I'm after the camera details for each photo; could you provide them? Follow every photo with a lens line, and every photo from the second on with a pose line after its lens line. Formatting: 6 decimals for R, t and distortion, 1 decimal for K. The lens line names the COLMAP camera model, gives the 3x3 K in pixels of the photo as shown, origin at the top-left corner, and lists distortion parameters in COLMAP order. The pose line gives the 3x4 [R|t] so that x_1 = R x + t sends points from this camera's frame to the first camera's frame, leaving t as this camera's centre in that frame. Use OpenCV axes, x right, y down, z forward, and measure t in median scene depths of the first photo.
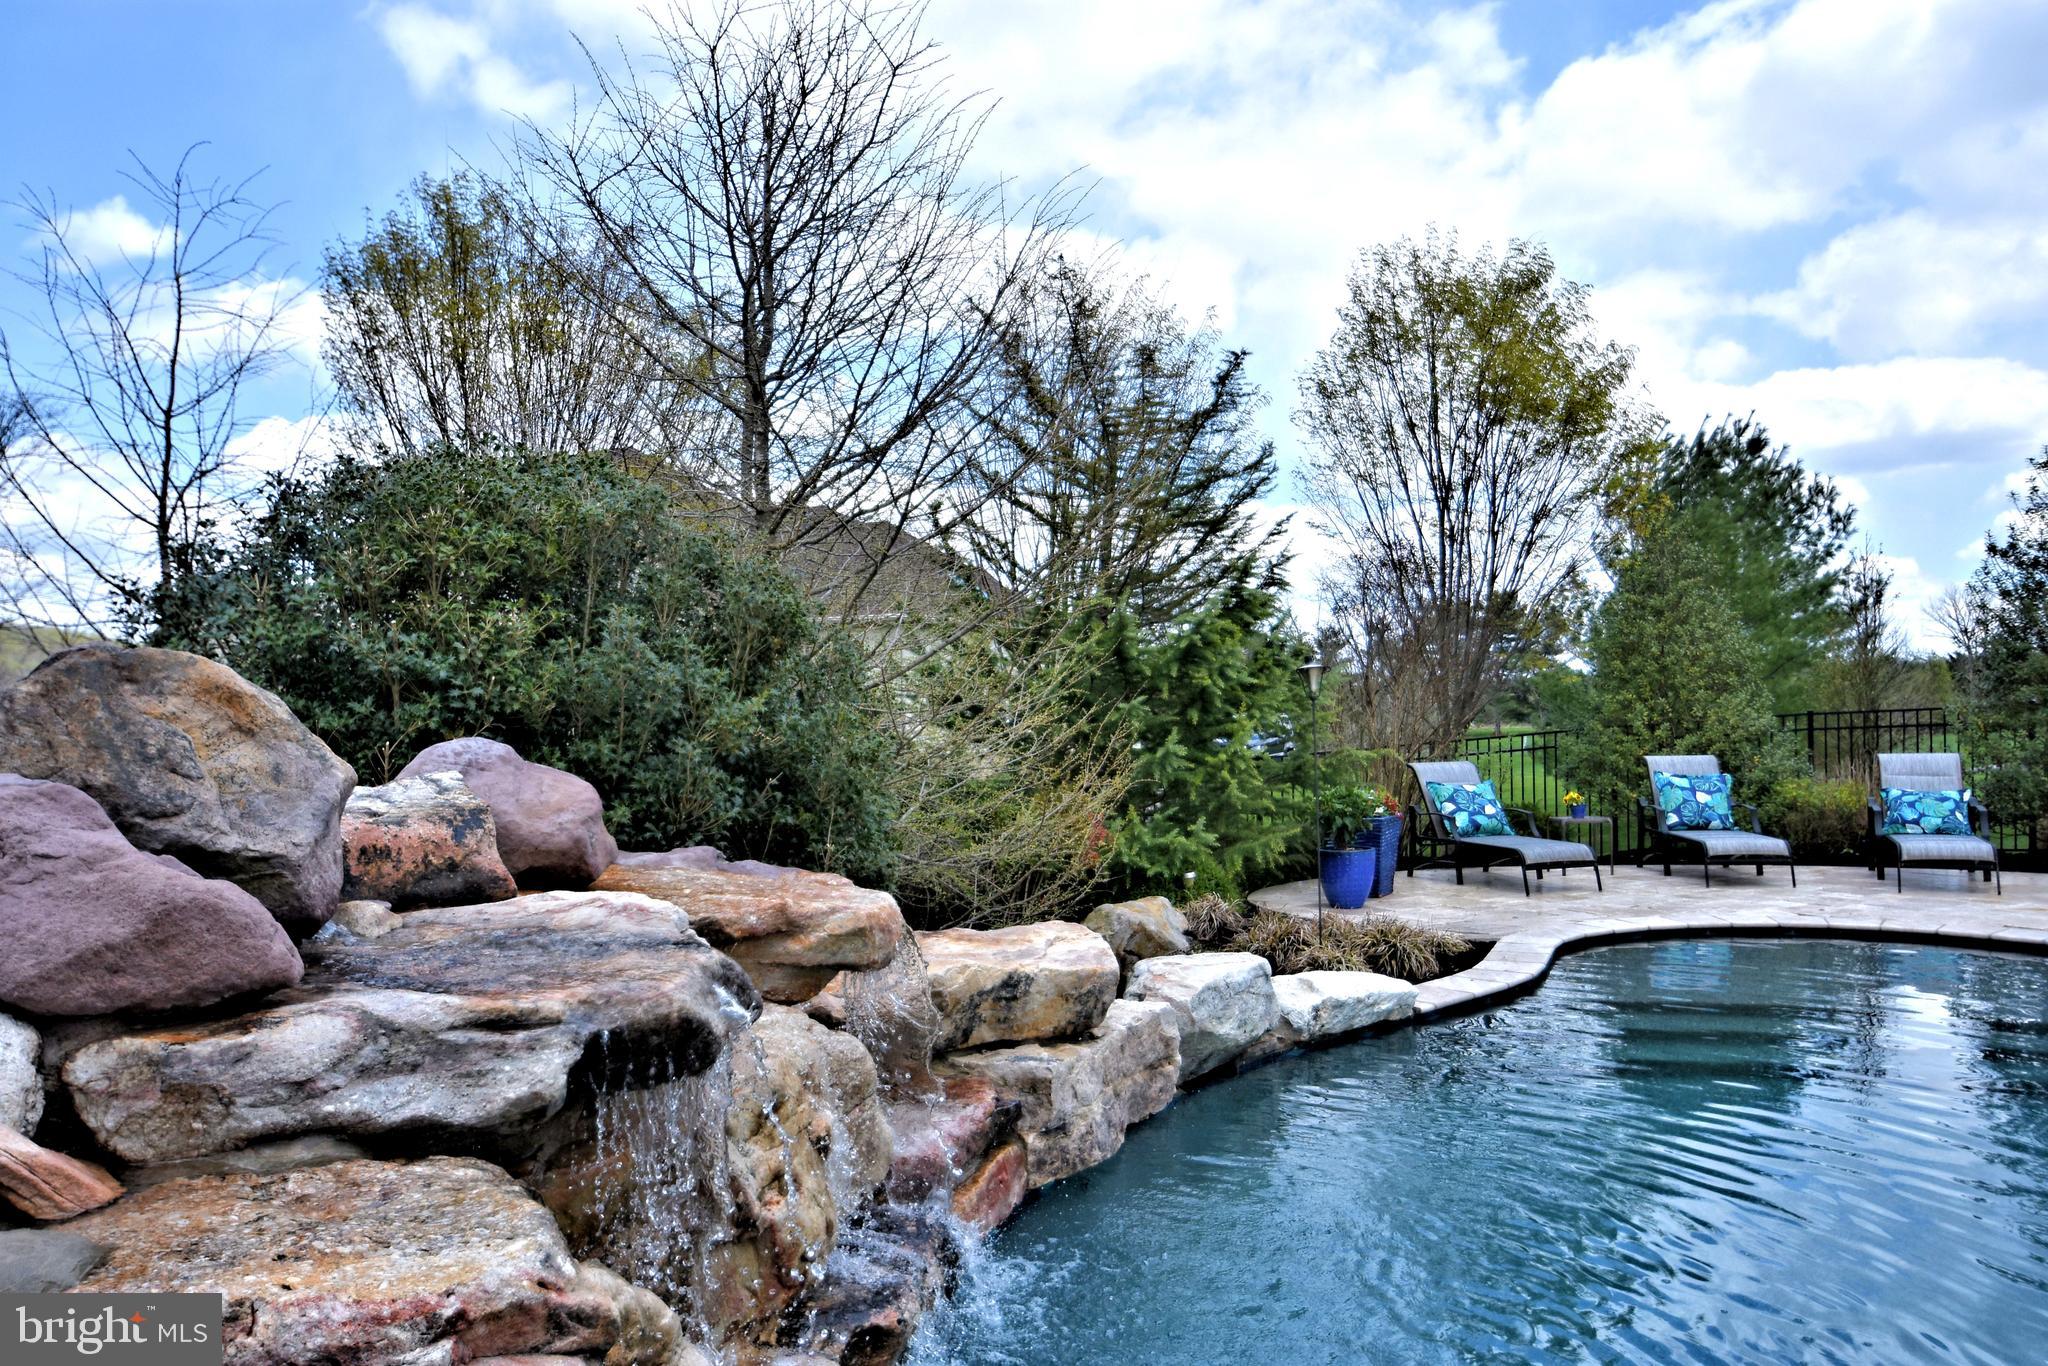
lens RADIAL K [[1444.4, 0, 964.8], [0, 1444.4, 701.7], [0, 0, 1]] dist [-0.041086, 0.005912]
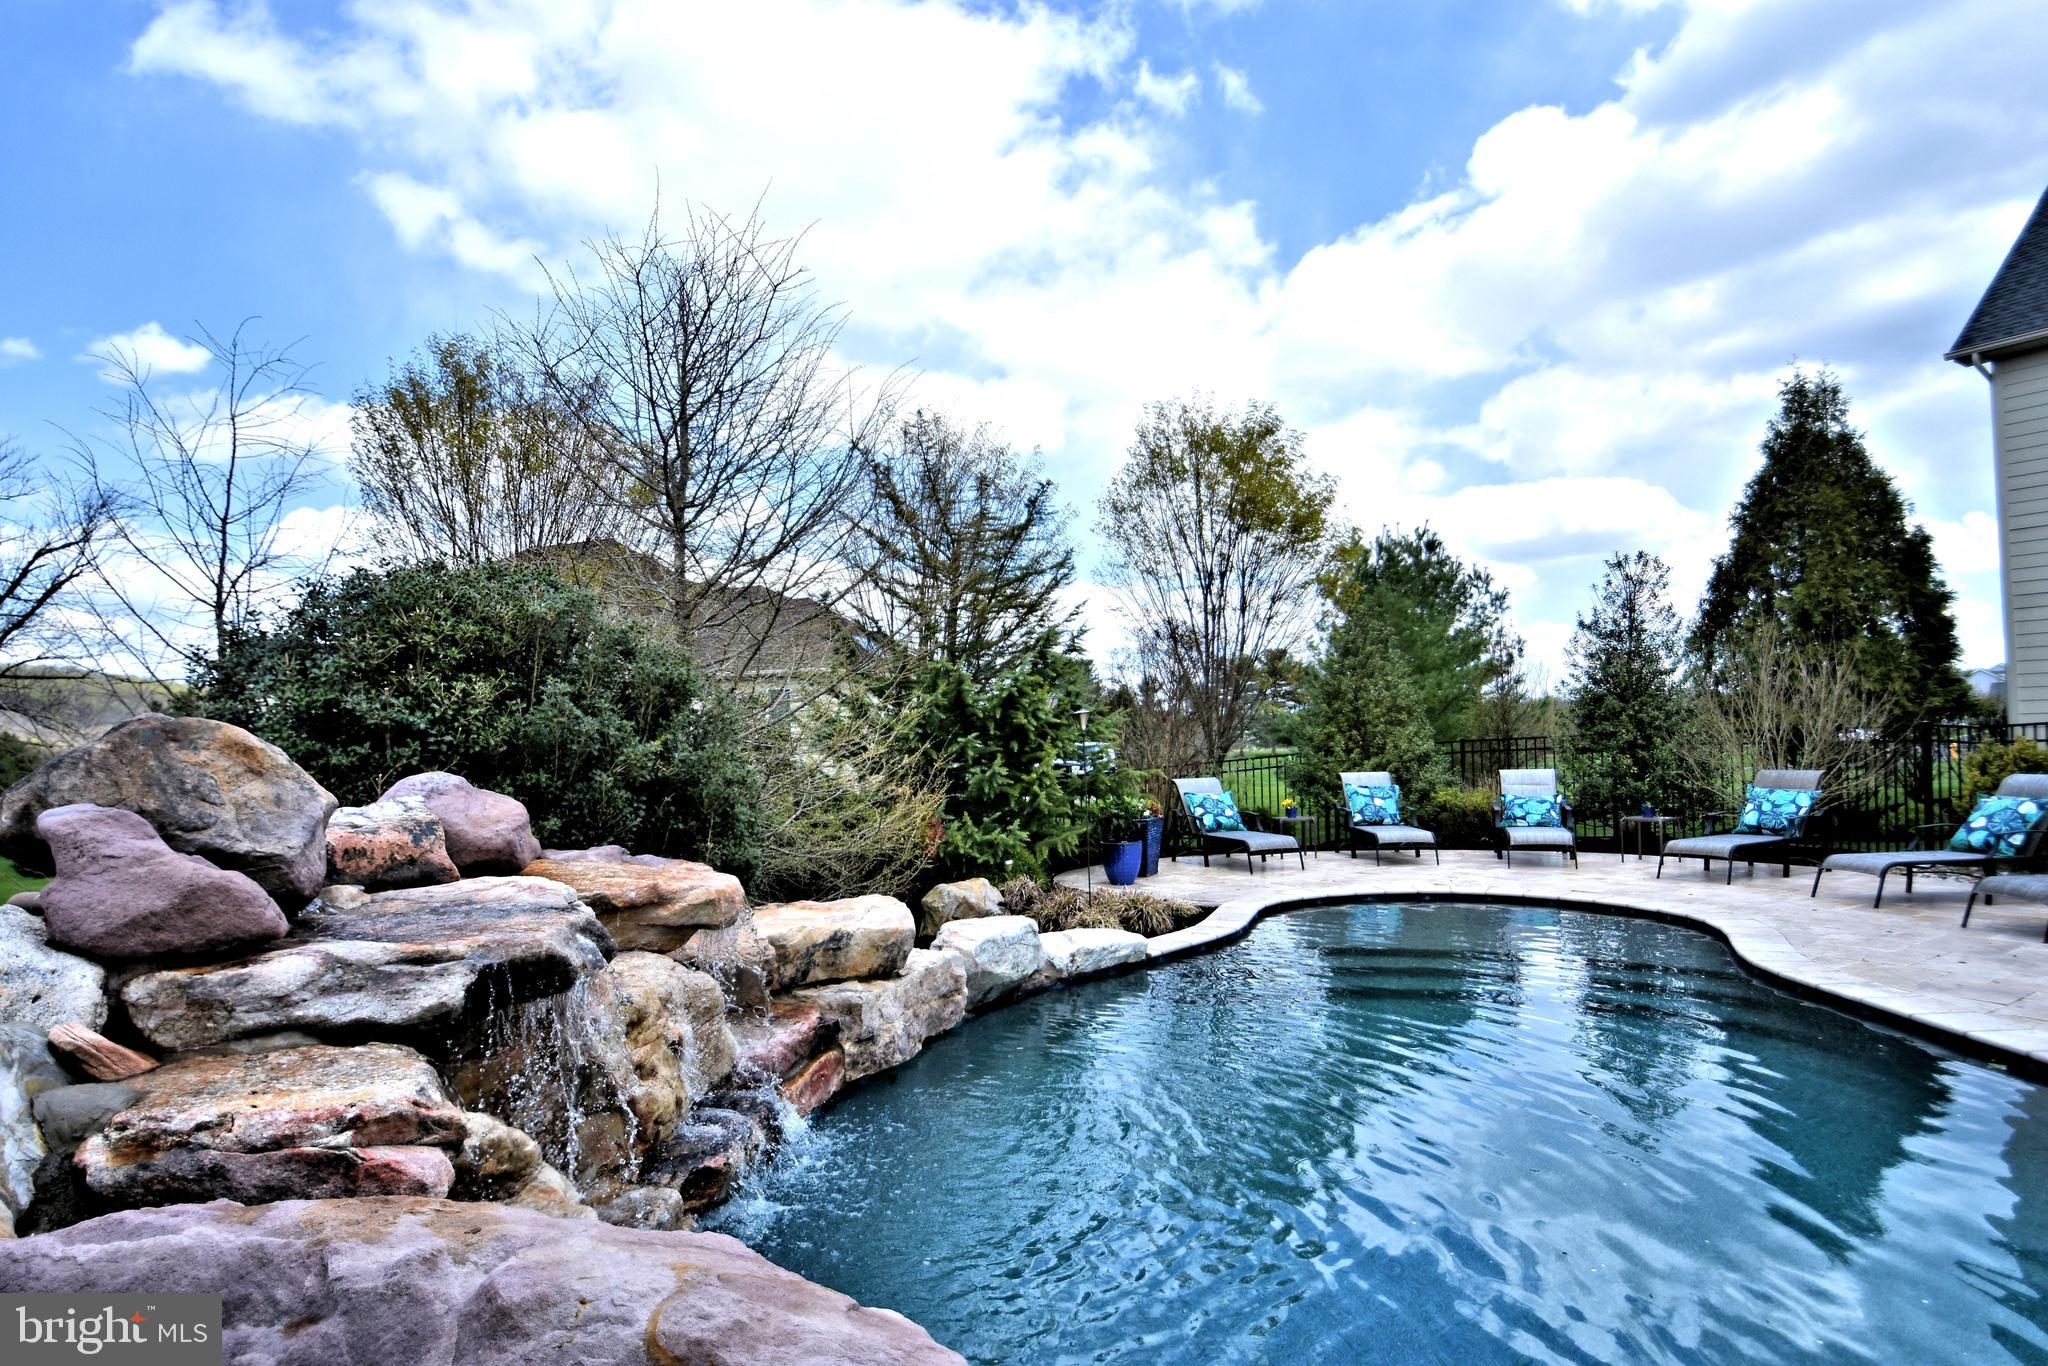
lens RADIAL K [[1117.2, 0, 985.9], [0, 1117.2, 710.9], [0, 0, 1]] dist [0.001213, -0.021286]
pose [[0.996485, -0.004714, 0.083637, 0.067395], [0.006267, 0.999813, -0.018320, -0.007451], [-0.083535, 0.018780, 0.996328, -0.095419]]
